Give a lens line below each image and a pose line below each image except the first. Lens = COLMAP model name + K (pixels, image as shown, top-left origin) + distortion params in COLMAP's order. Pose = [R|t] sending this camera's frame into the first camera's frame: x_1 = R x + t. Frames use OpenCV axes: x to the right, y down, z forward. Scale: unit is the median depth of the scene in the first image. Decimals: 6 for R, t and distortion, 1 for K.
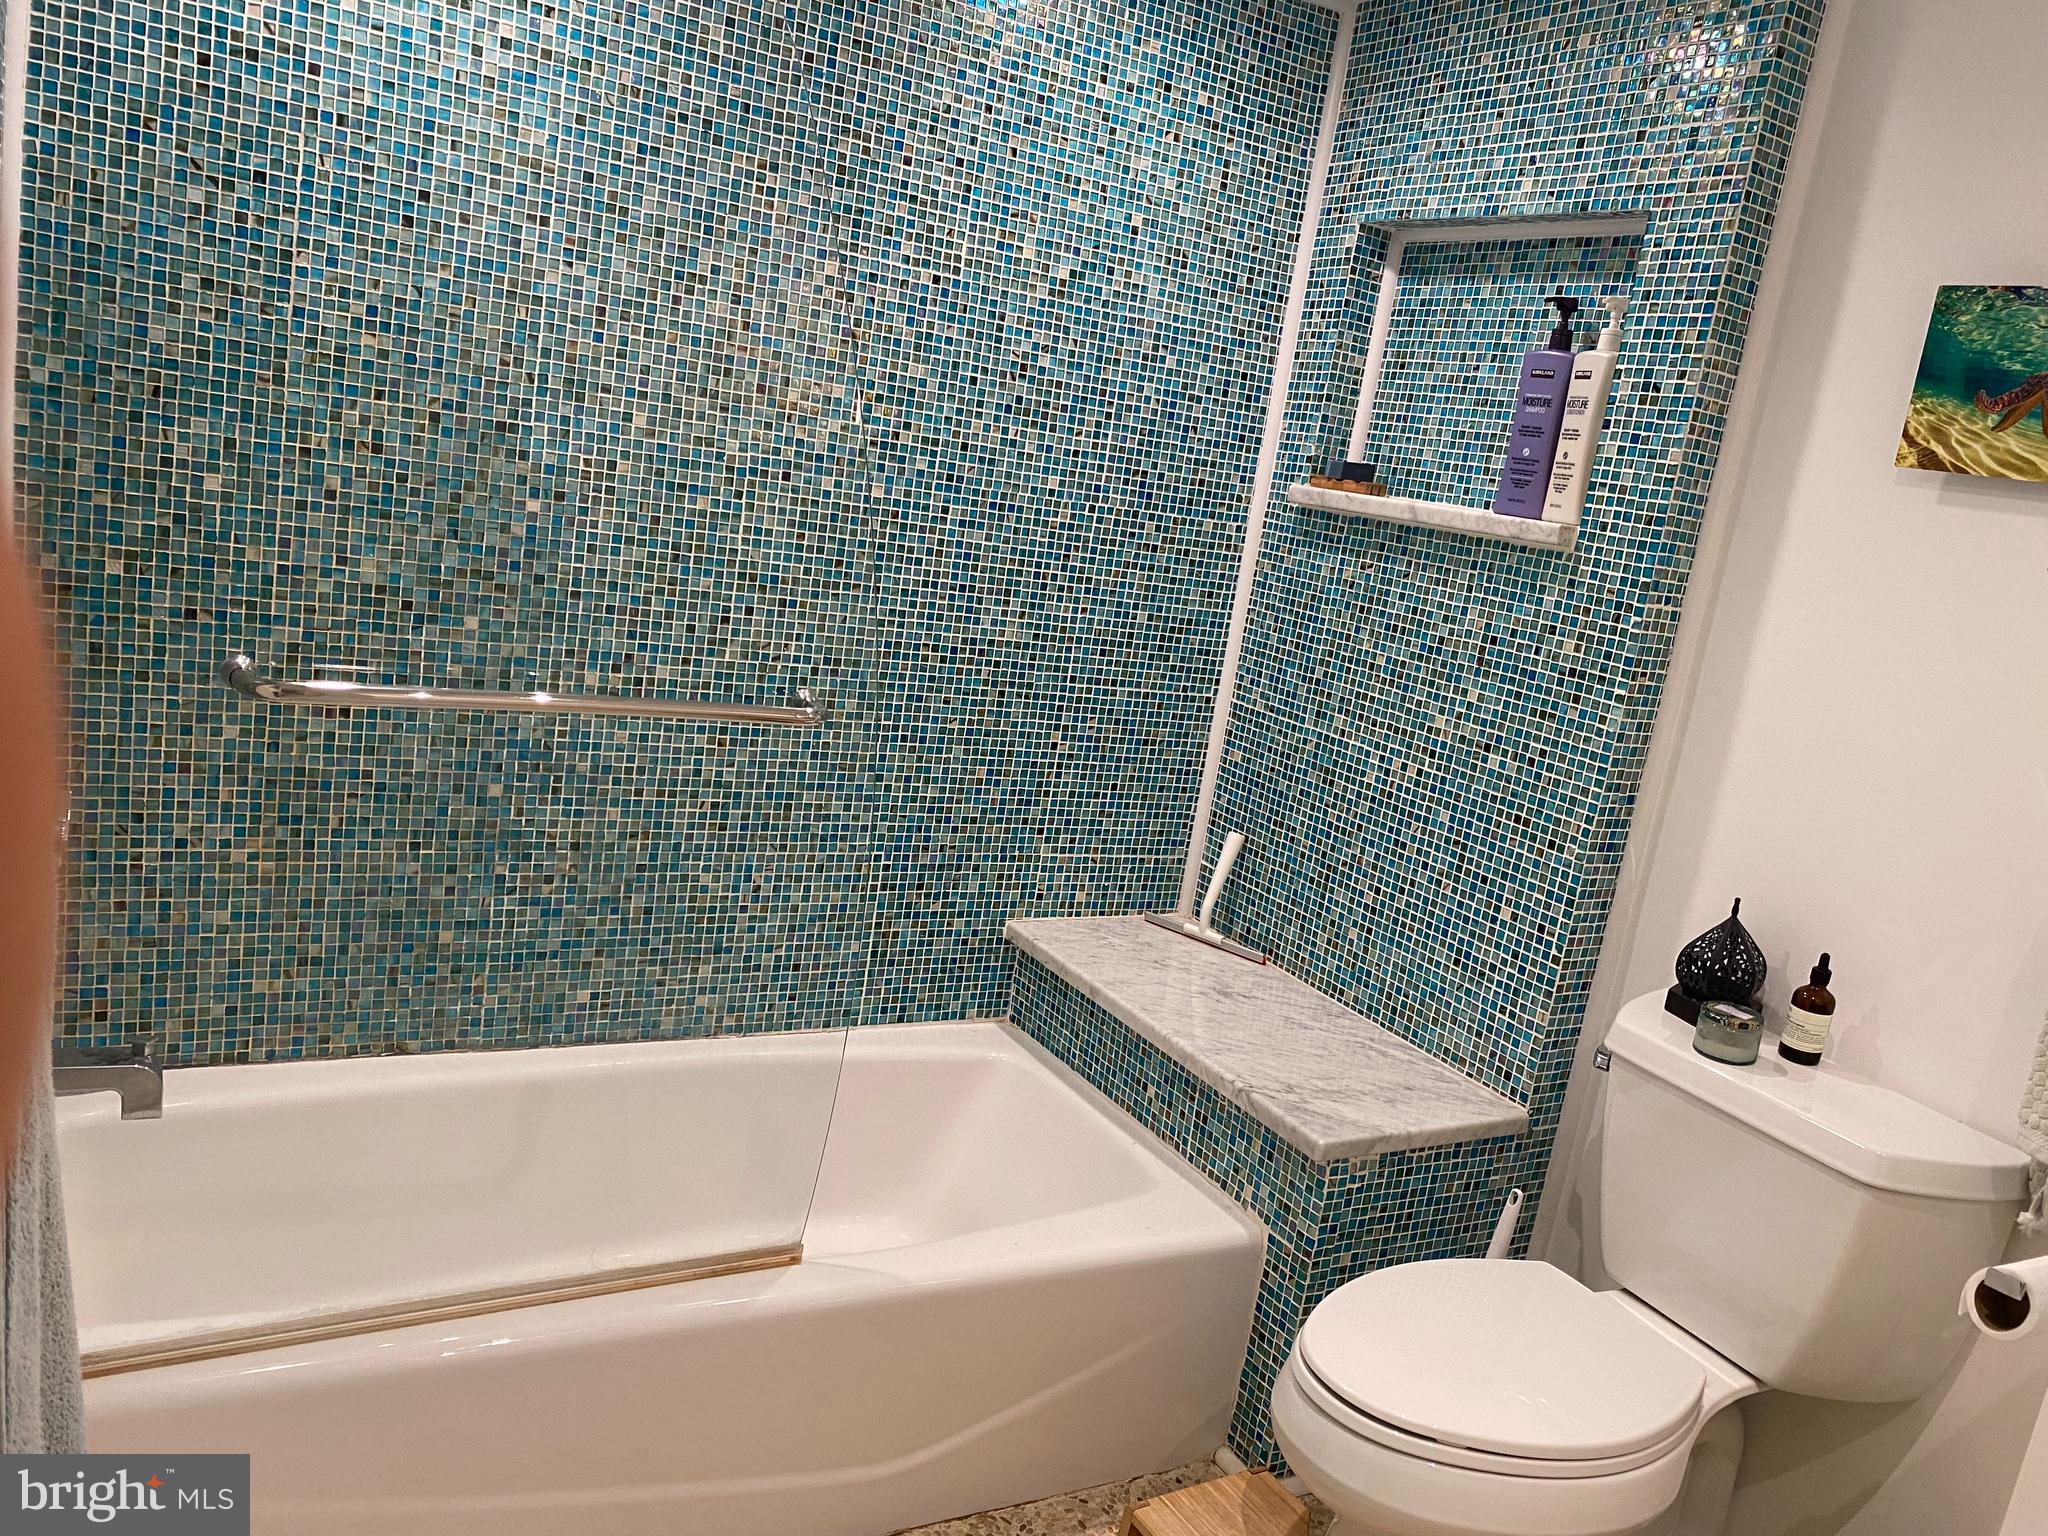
lens RADIAL K [[1552.5, 0, 1021.8], [0, 1552.5, 762.6], [0, 0, 1]] dist [0.016282, -0.009732]
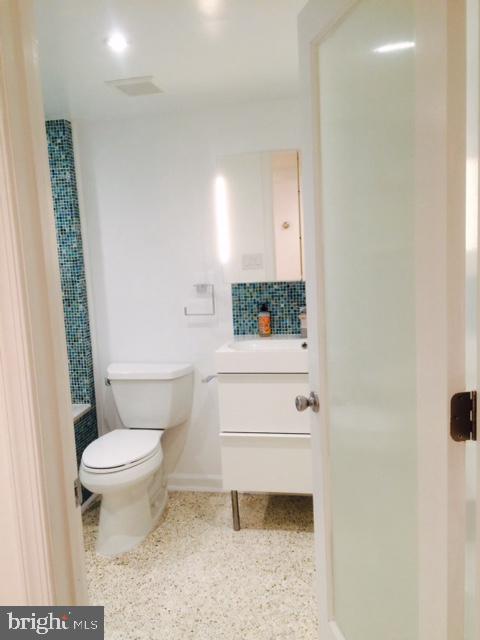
lens RADIAL K [[542.1, 0, 239.9], [0, 542.1, 320.0], [0, 0, 1]] dist [0.001241, -0.000317]
pose [[0.624080, -0.283035, 0.728296, -0.432807], [0.292675, 0.948906, 0.117975, -0.043274], [-0.724476, 0.139528, 0.675031, -0.302124]]
